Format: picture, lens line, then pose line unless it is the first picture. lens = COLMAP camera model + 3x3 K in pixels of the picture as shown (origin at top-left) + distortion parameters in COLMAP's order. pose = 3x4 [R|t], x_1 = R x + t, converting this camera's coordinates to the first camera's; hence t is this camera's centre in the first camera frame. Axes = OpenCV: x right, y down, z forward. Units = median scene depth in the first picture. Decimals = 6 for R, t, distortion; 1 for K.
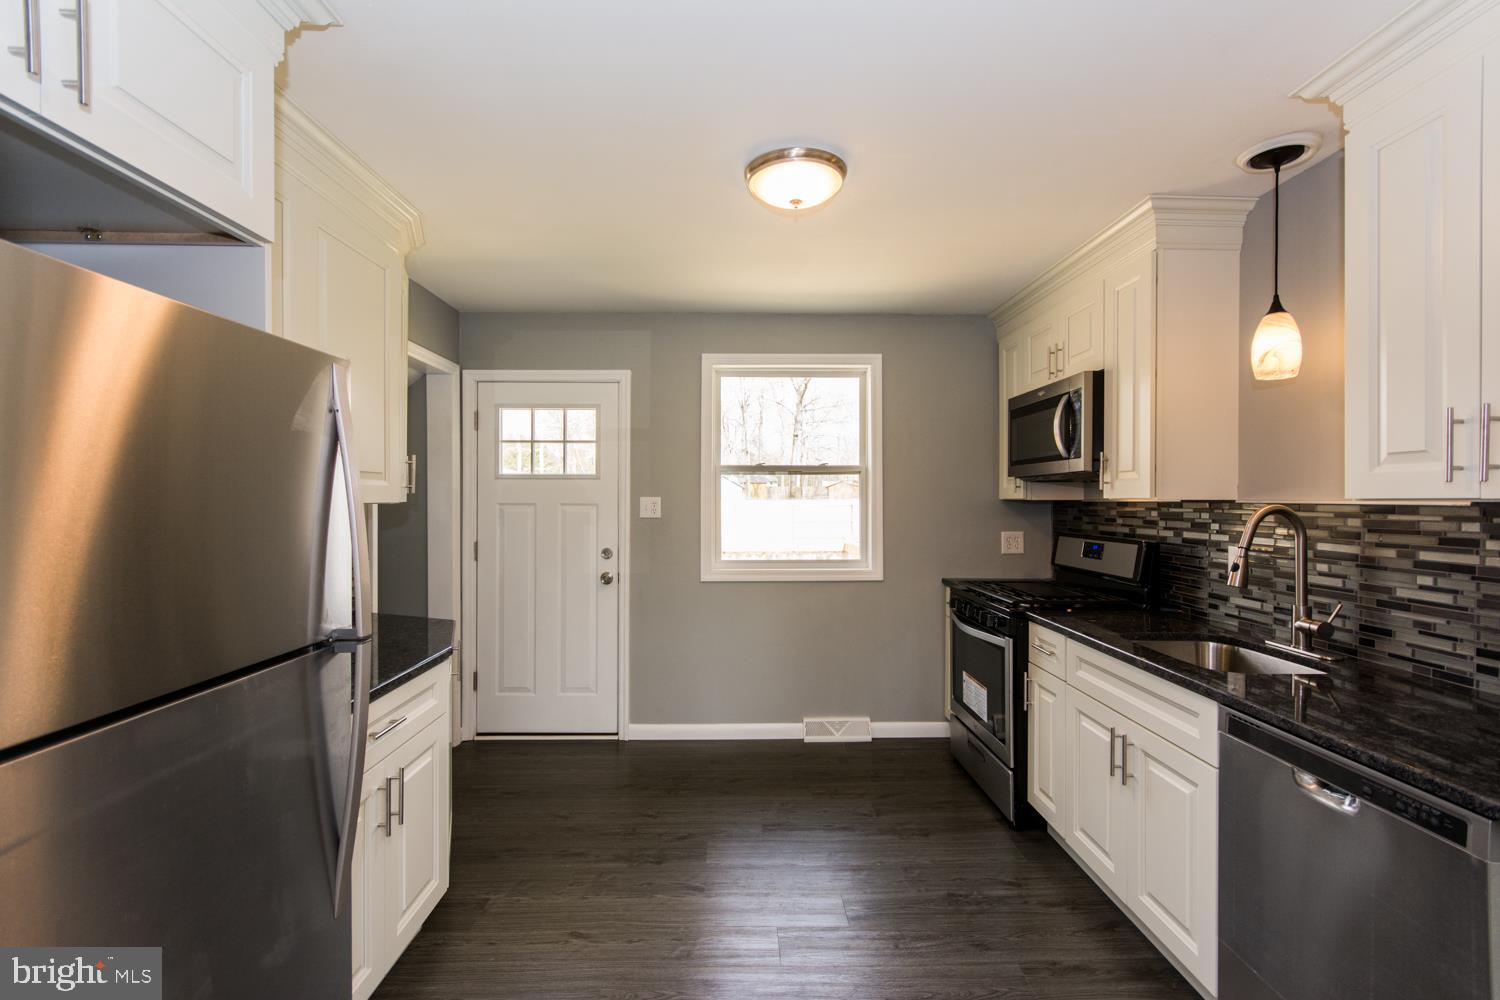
lens RADIAL K [[673.4, 0, 752.5], [0, 673.4, 498.5], [0, 0, 1]] dist [-0.000849, -0.000056]
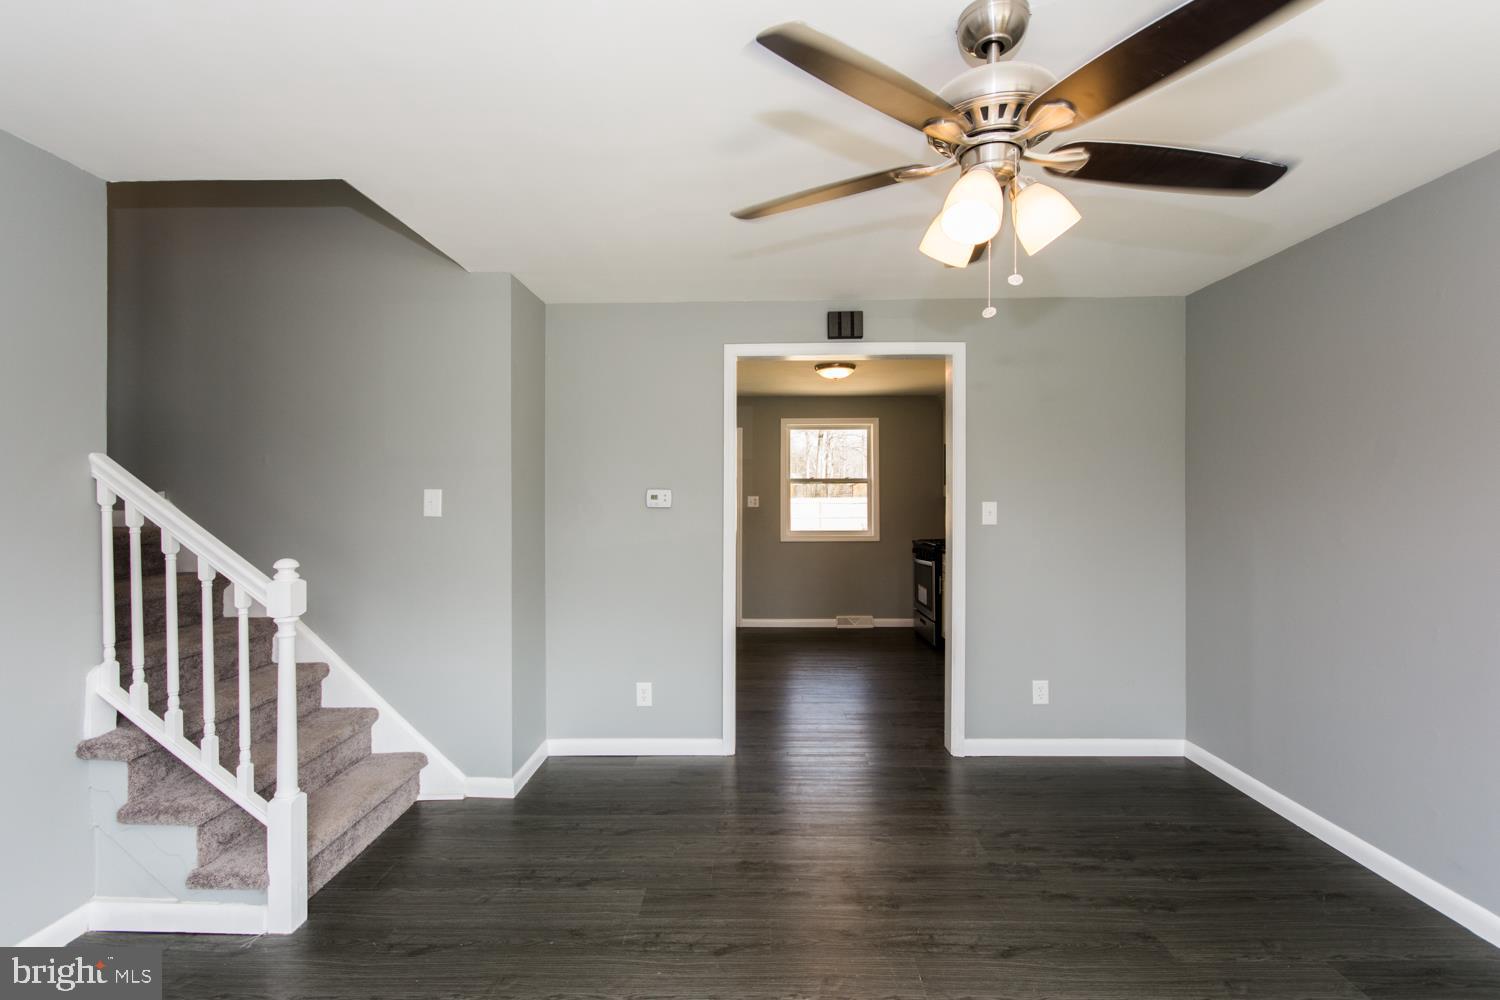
lens RADIAL K [[673.4, 0, 753.4], [0, 673.4, 502.7], [0, 0, 1]] dist [-0.000849, -0.000056]
pose [[0.999299, -0.001441, -0.037414, -0.080975], [0.001349, 0.999996, -0.002491, 0.020229], [0.037417, 0.002439, 0.999297, -0.849008]]
